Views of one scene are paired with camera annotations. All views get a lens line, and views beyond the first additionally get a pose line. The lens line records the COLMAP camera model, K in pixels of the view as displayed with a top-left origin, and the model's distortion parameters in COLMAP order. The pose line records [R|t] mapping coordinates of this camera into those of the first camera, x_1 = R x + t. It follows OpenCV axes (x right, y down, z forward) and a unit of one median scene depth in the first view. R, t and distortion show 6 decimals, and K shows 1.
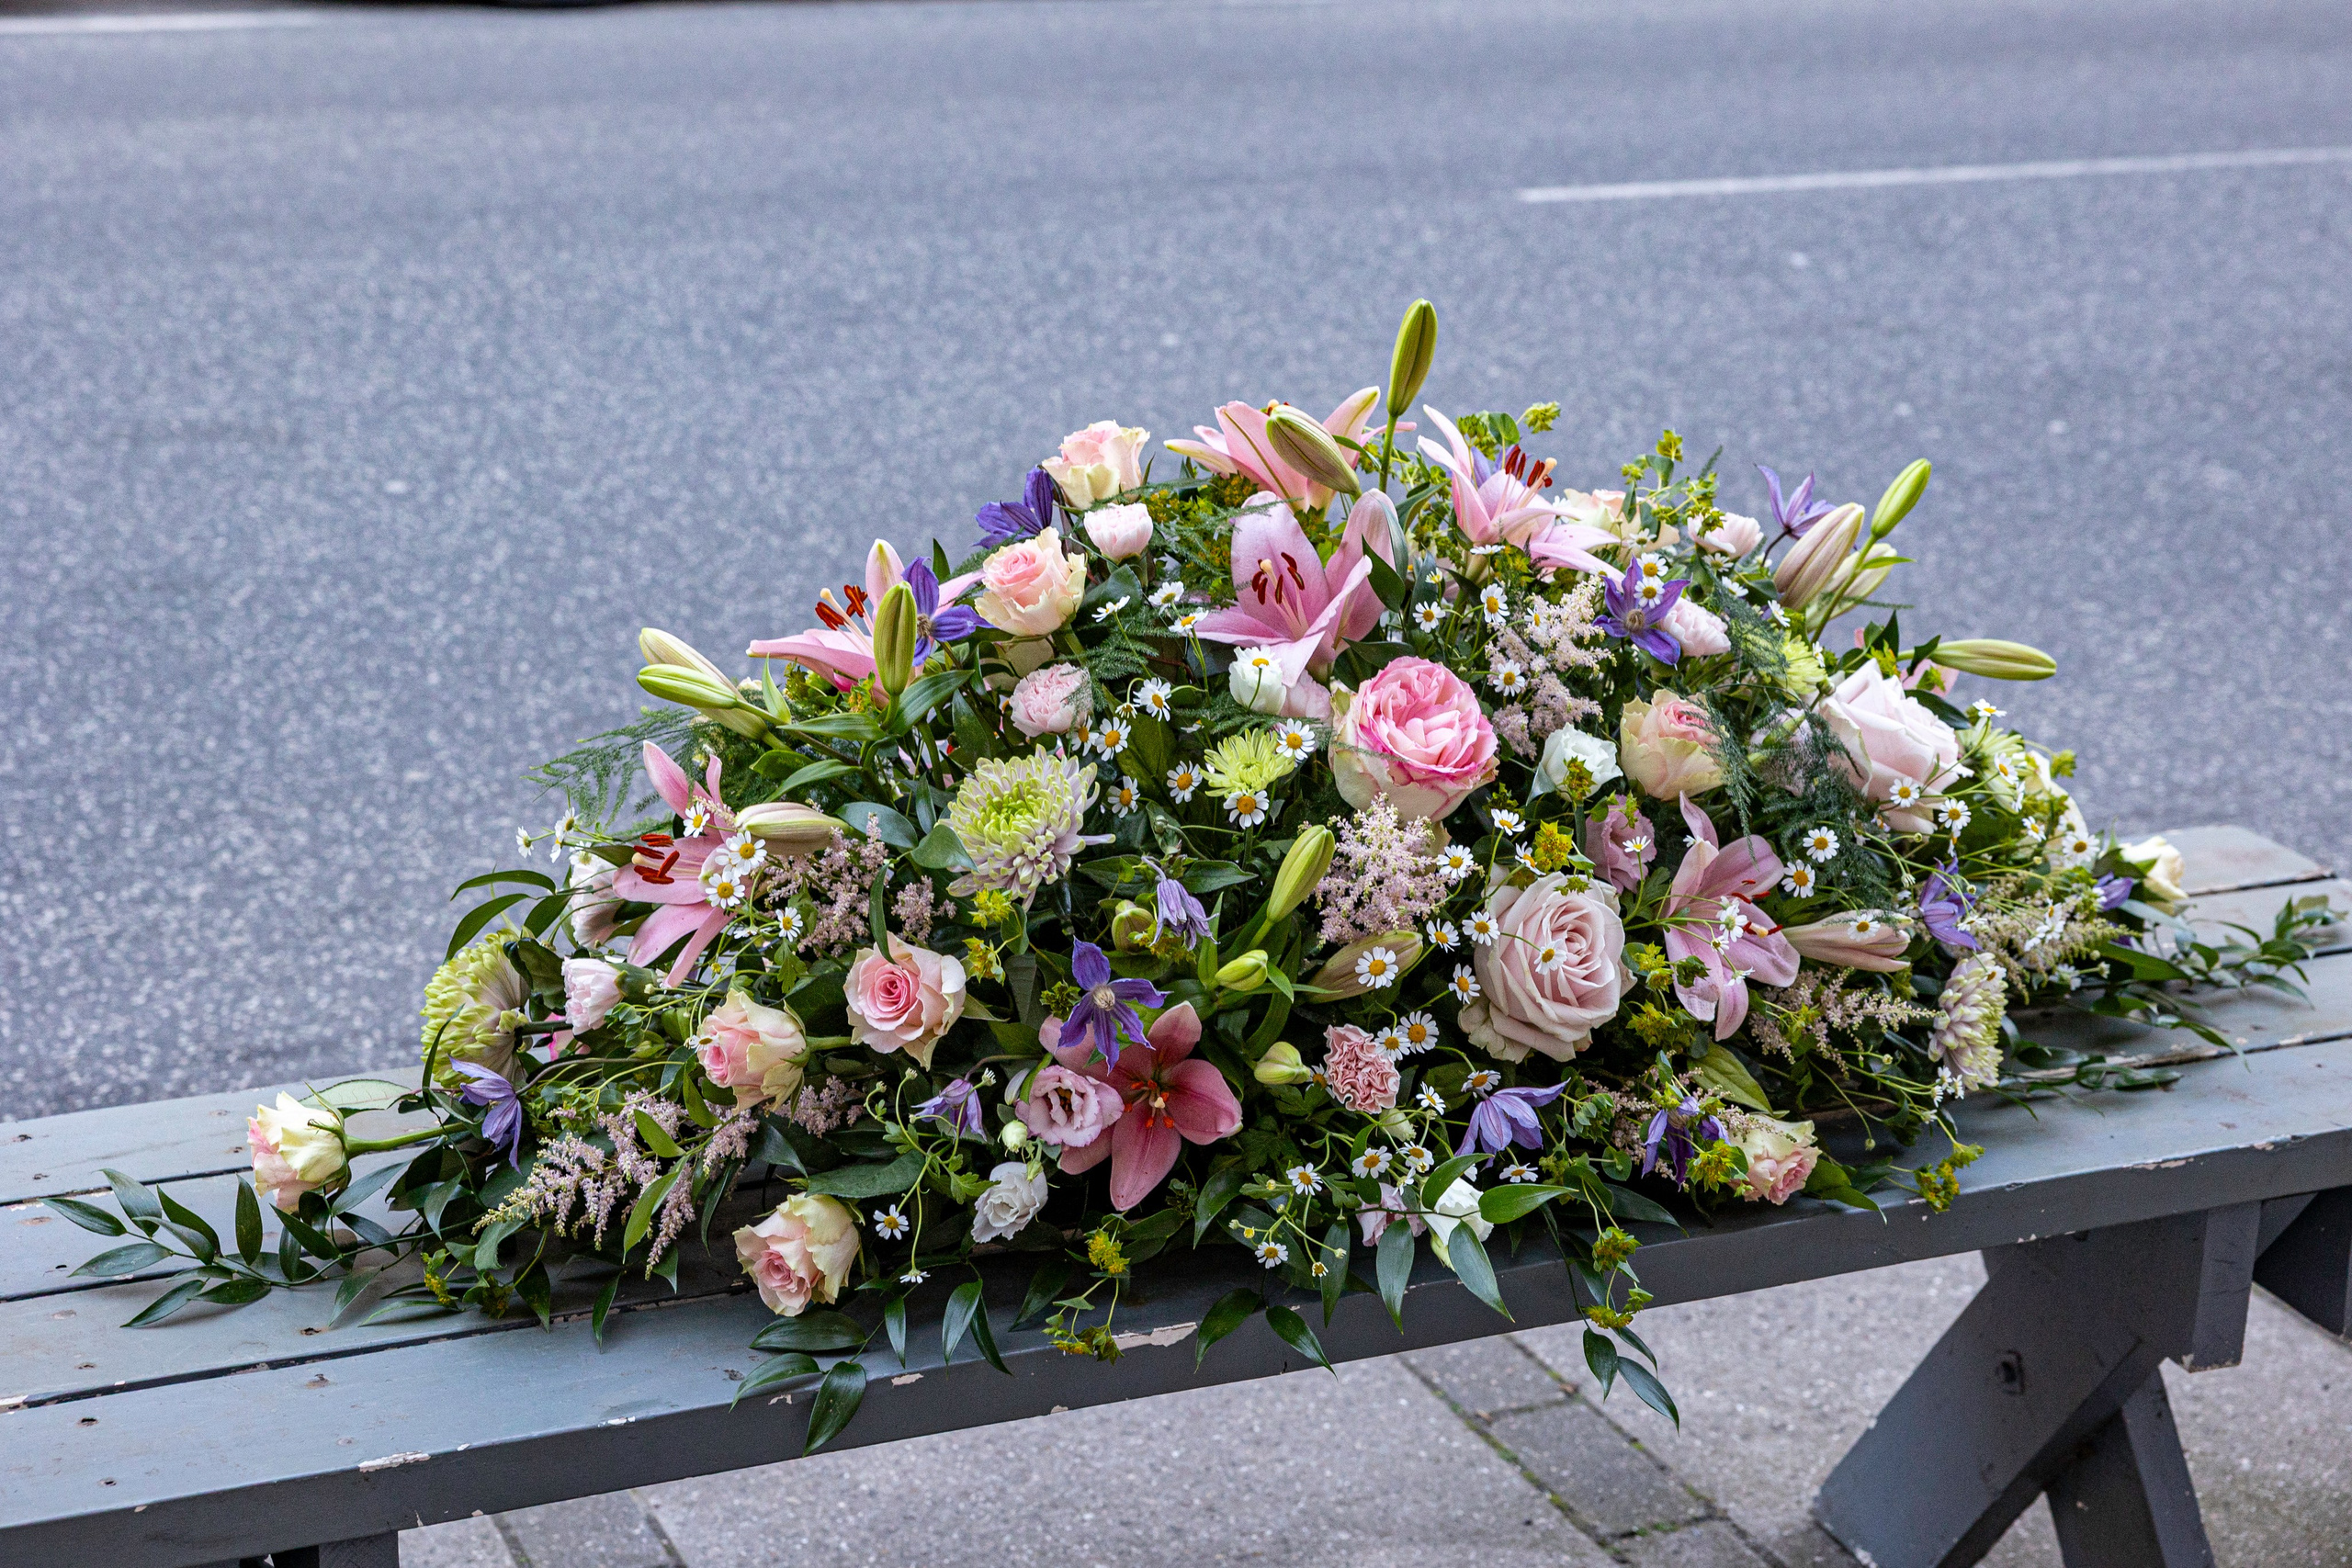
lens RADIAL K [[4724.5, 0, 1176.0], [0, 4724.5, 784.0], [0, 0, 1]] dist [0.041456, 0.329866]
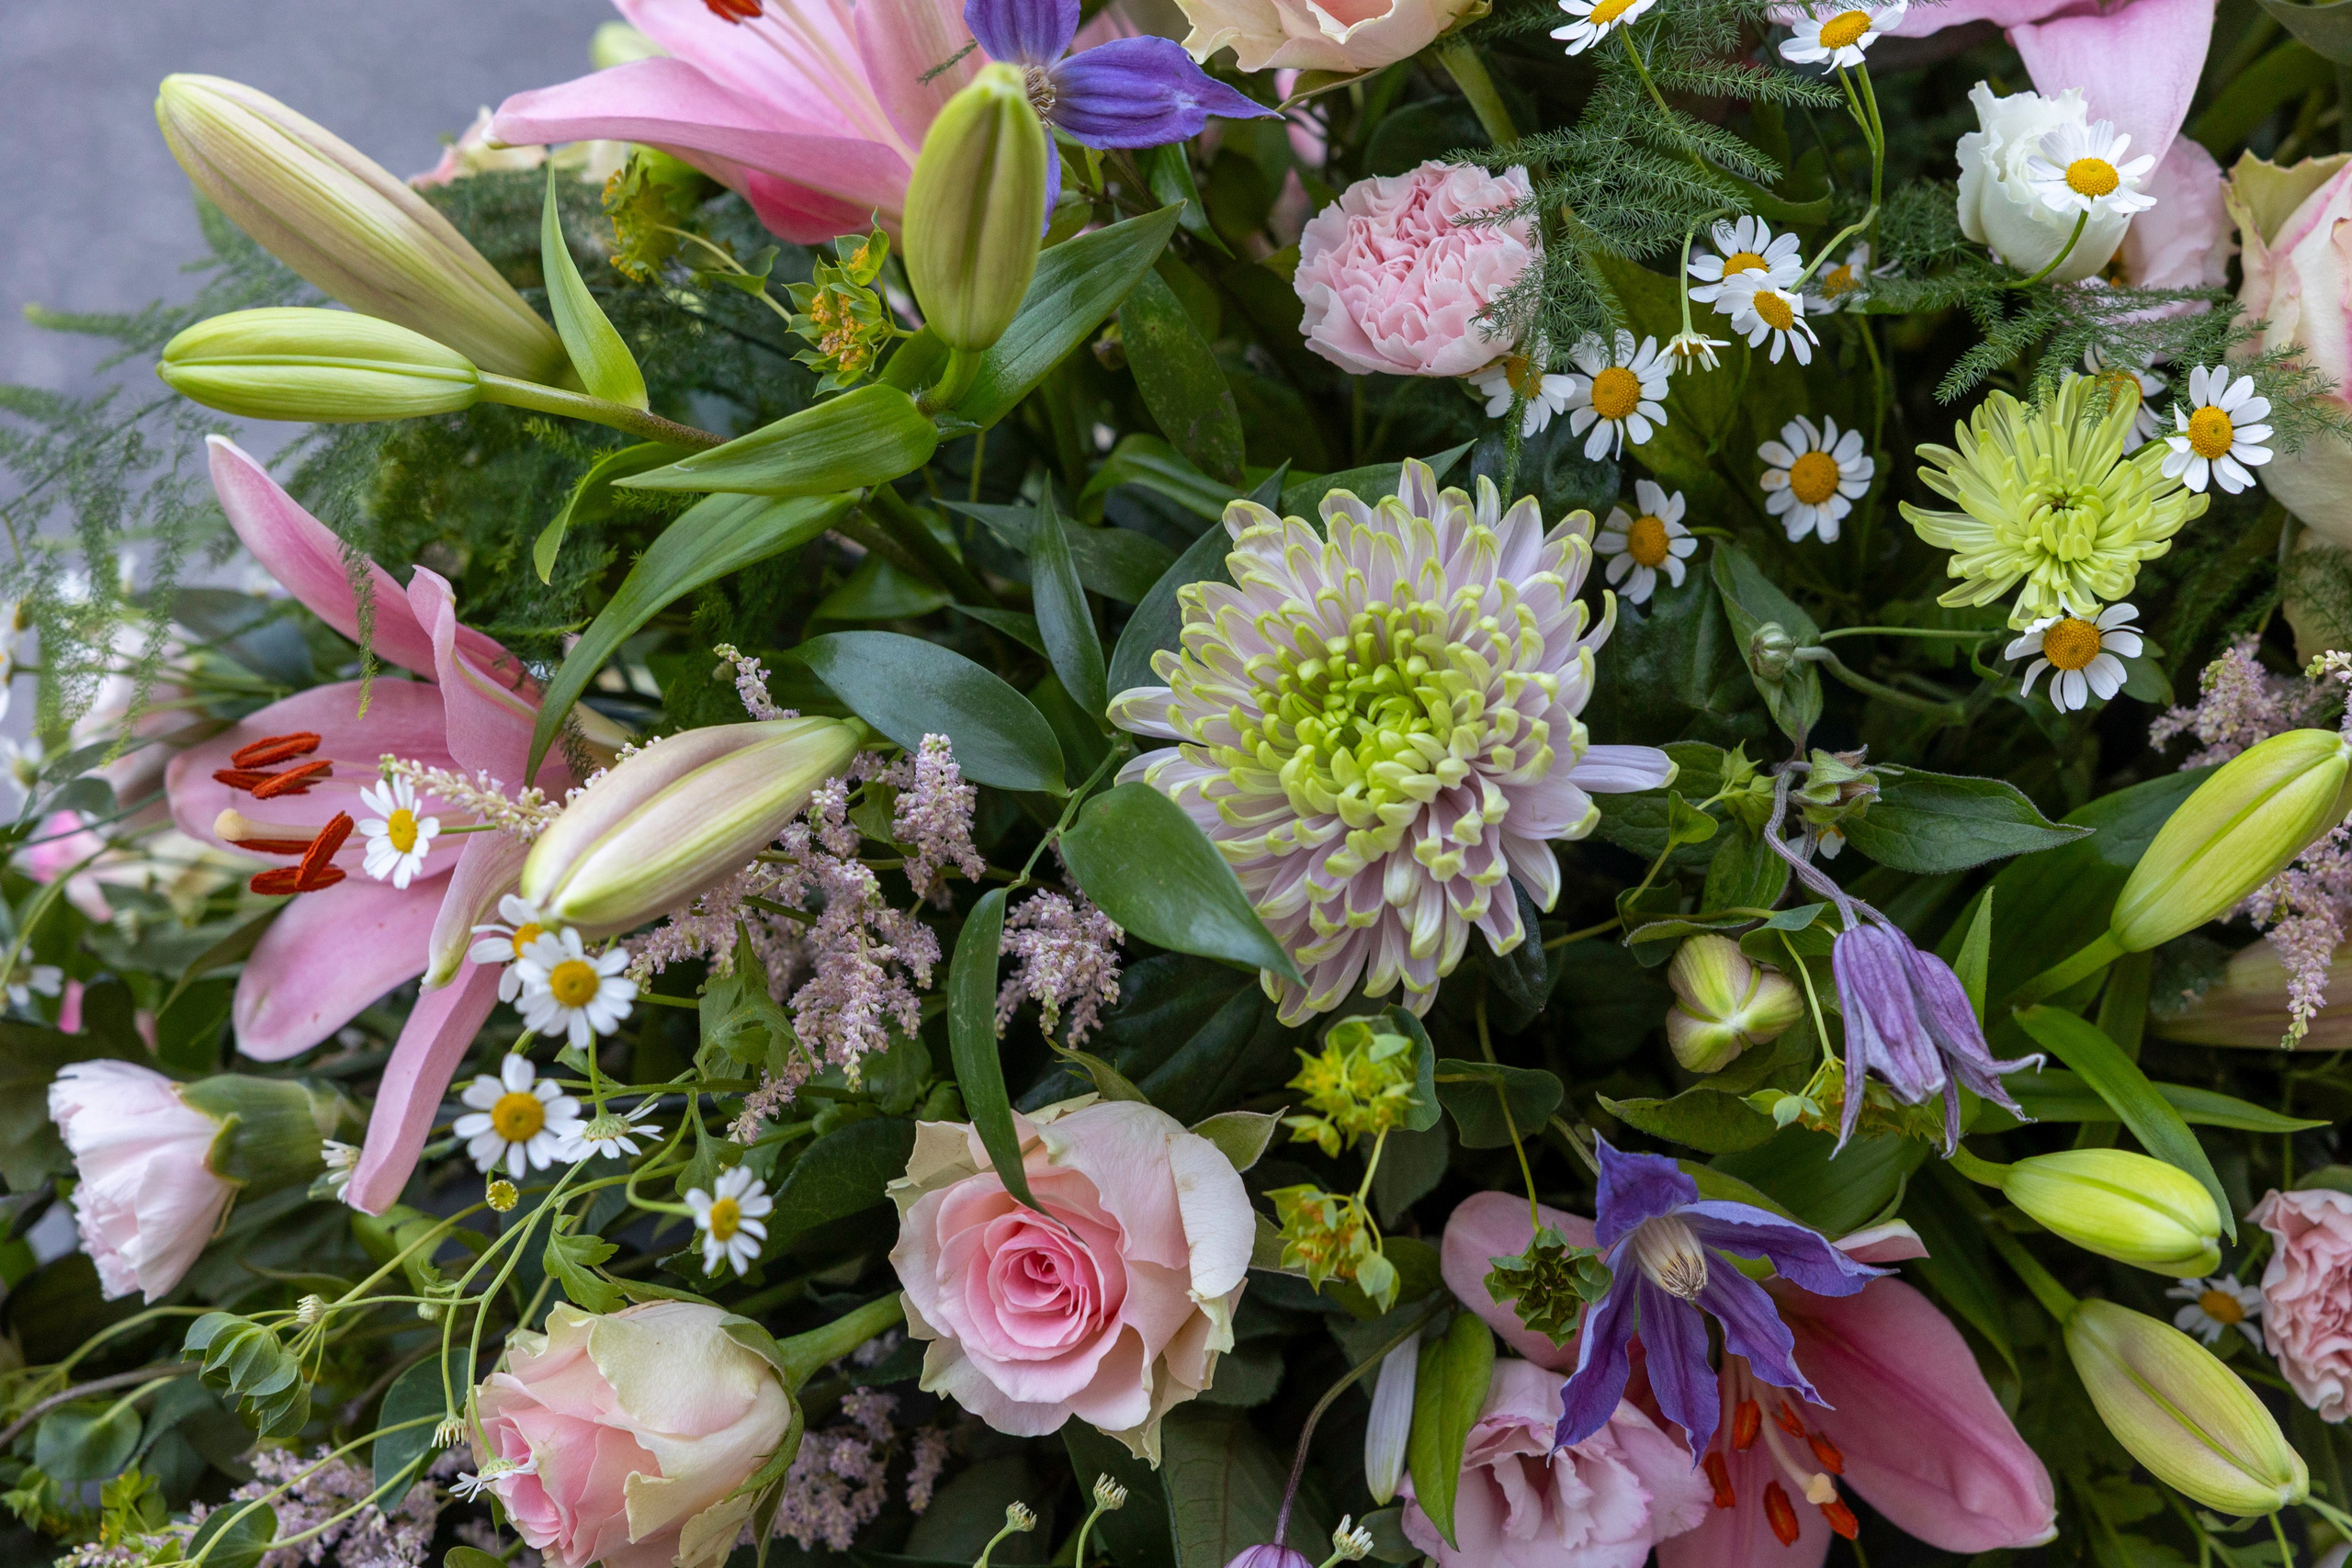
lens RADIAL K [[4724.5, 0, 1176.0], [0, 4724.5, 784.0], [0, 0, 1]] dist [0.041456, 0.329866]
pose [[0.996743, -0.067270, 0.044478, -0.062443], [0.046773, 0.931516, 0.360680, -0.108147], [-0.065695, -0.357425, 0.931629, 0.693791]]
